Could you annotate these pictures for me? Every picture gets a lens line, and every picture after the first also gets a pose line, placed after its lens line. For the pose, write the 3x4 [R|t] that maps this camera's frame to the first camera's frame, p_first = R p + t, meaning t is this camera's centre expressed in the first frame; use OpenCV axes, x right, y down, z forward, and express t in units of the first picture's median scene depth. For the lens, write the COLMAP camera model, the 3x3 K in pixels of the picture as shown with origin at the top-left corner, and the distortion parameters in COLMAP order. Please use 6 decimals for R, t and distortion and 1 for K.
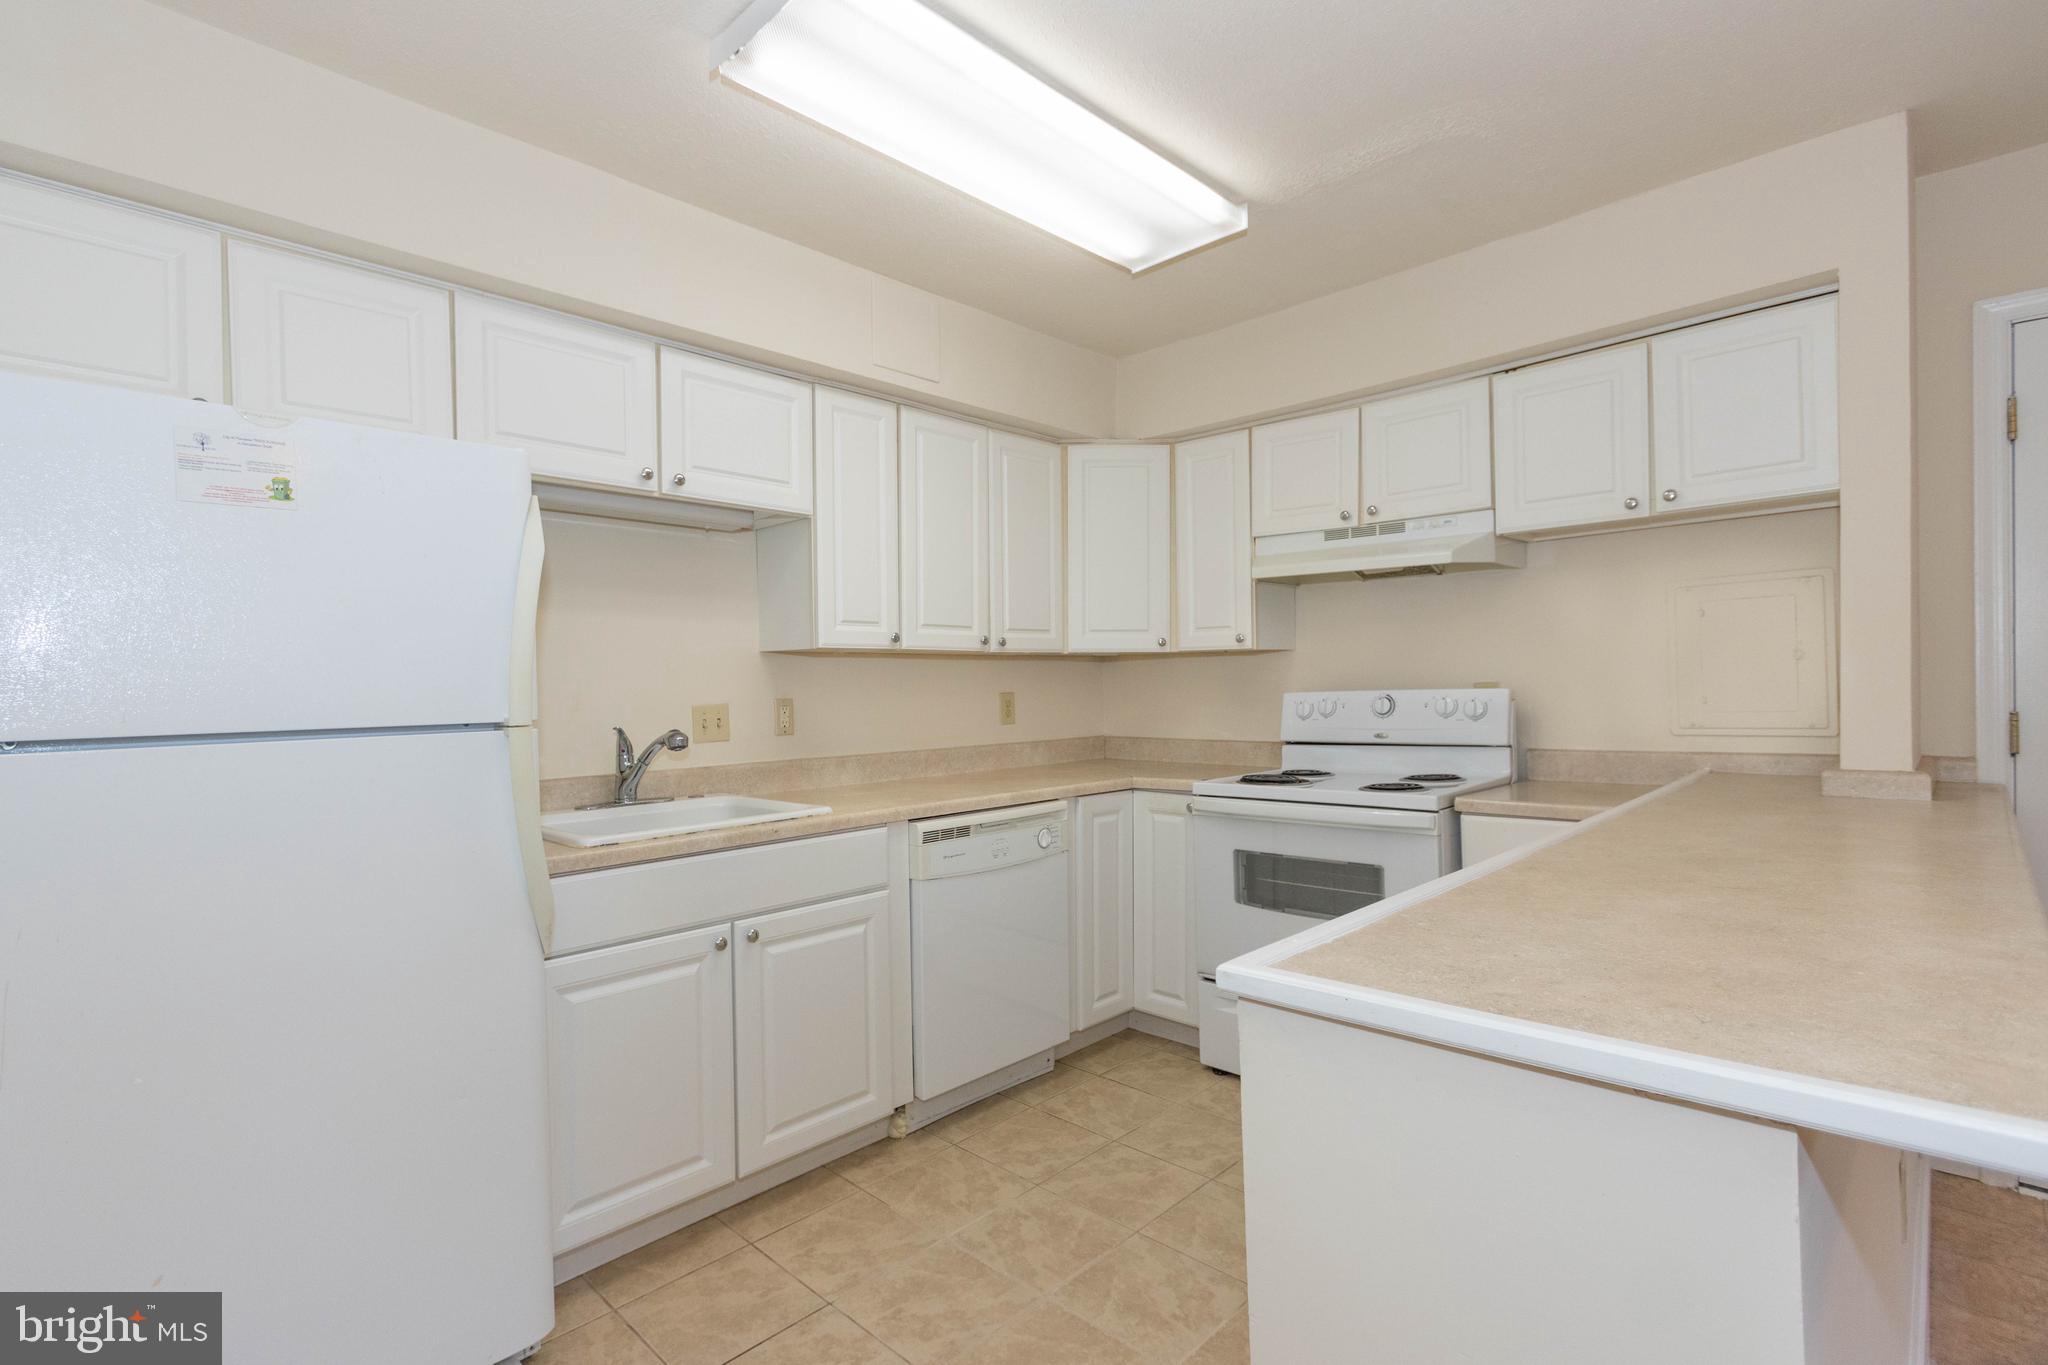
lens RADIAL K [[954.4, 0, 1024.0], [0, 954.4, 682.5], [0, 0, 1]] dist [-0.018418, 0.000021]
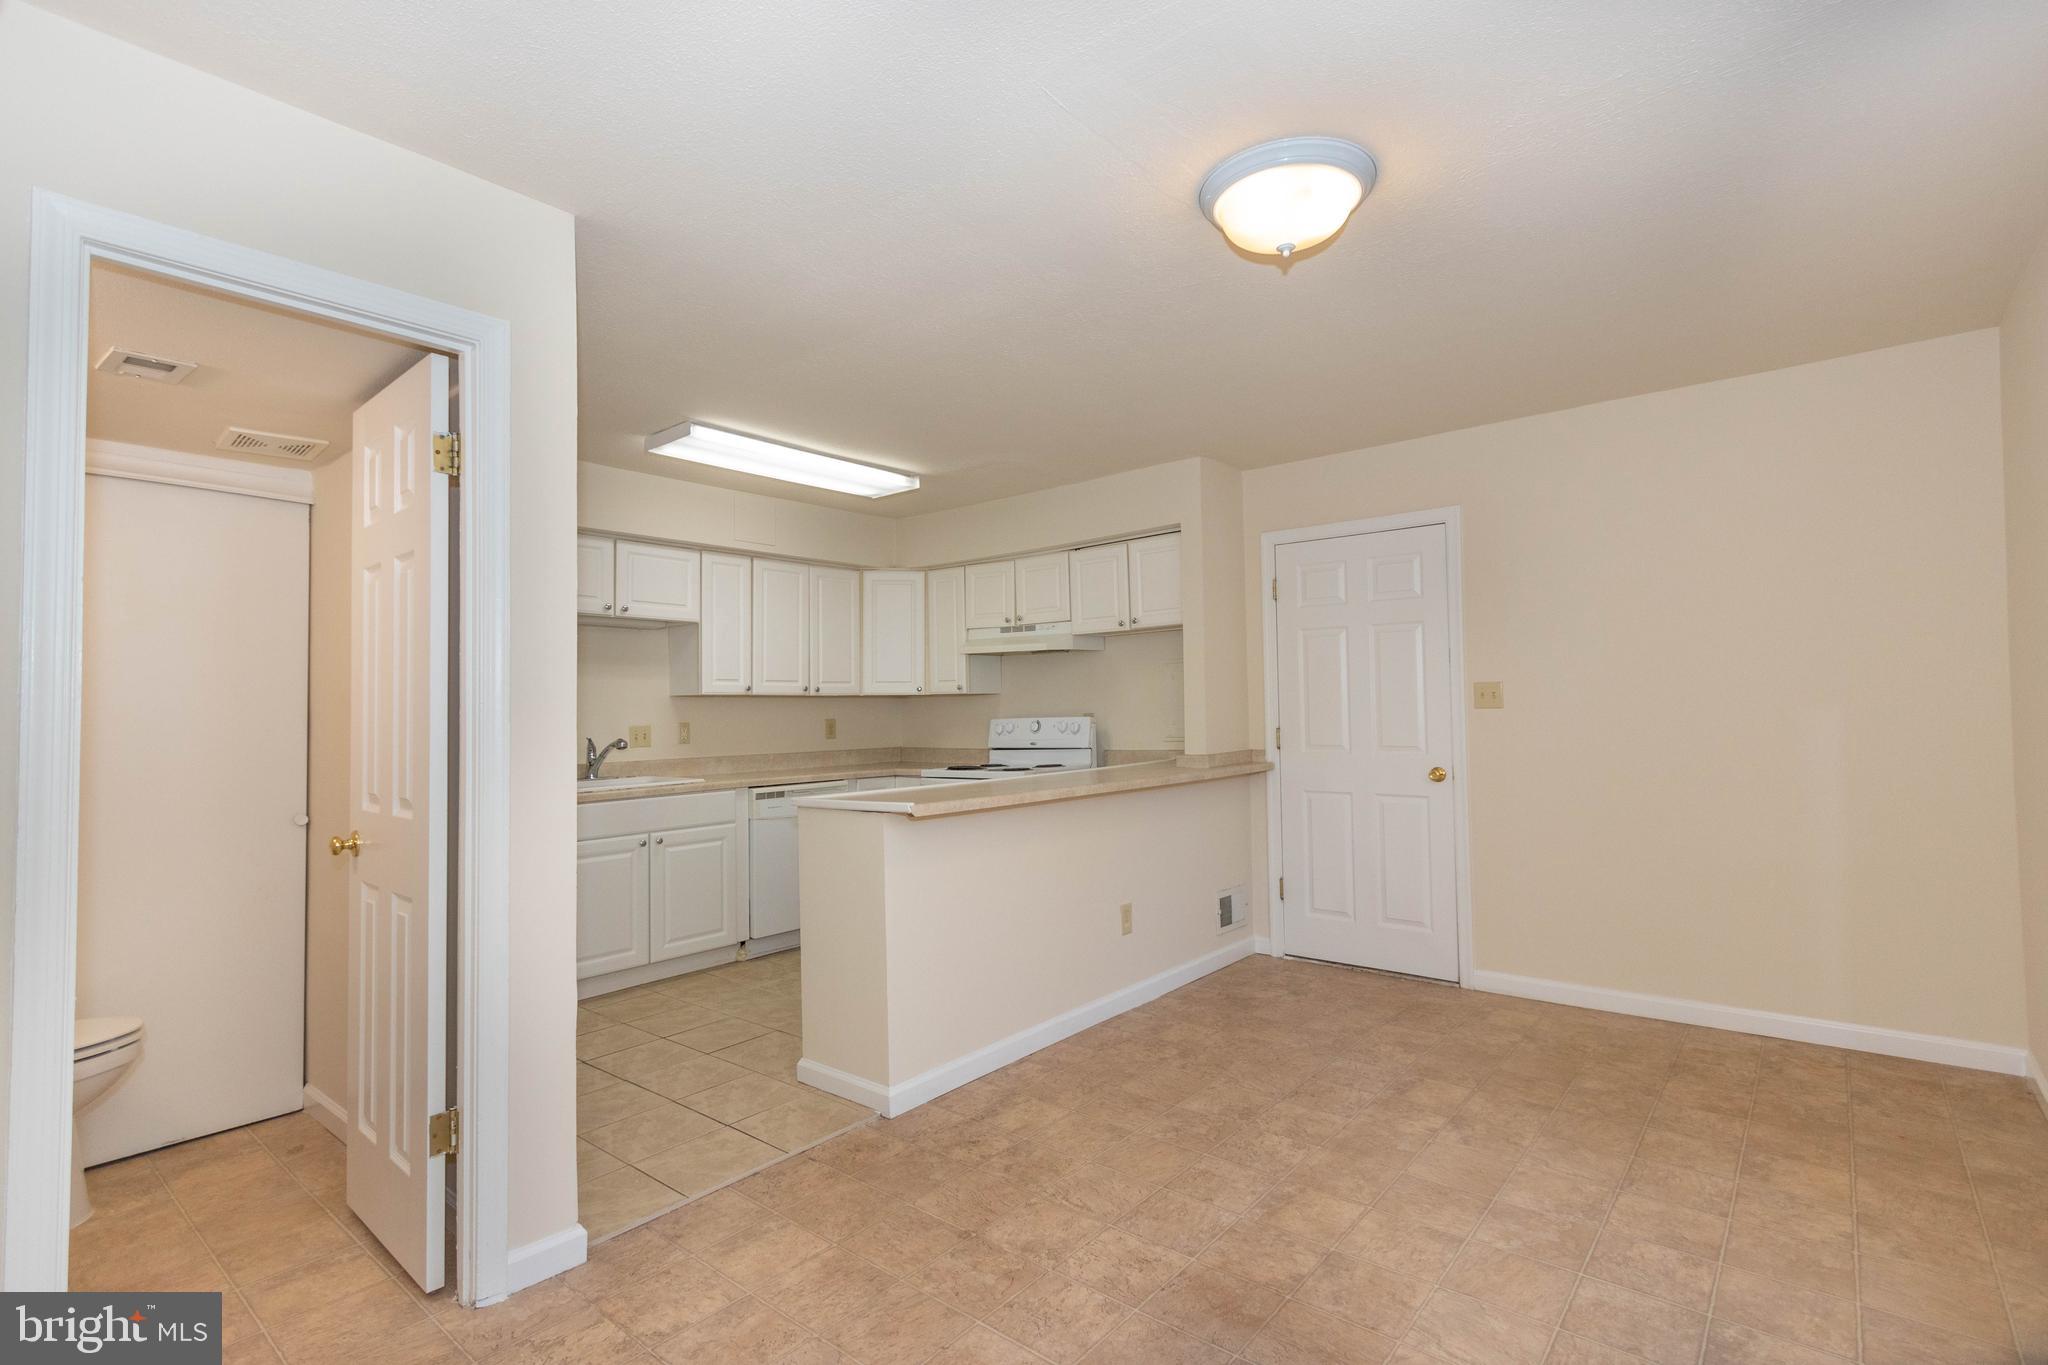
lens RADIAL K [[951.6, 0, 1046.8], [0, 951.6, 675.0], [0, 0, 1]] dist [0.001474, 0.000103]
pose [[0.996400, 0.004168, 0.084677, 0.267649], [-0.001070, 0.999329, -0.036601, -0.006992], [-0.084773, 0.036379, 0.995736, -0.810280]]
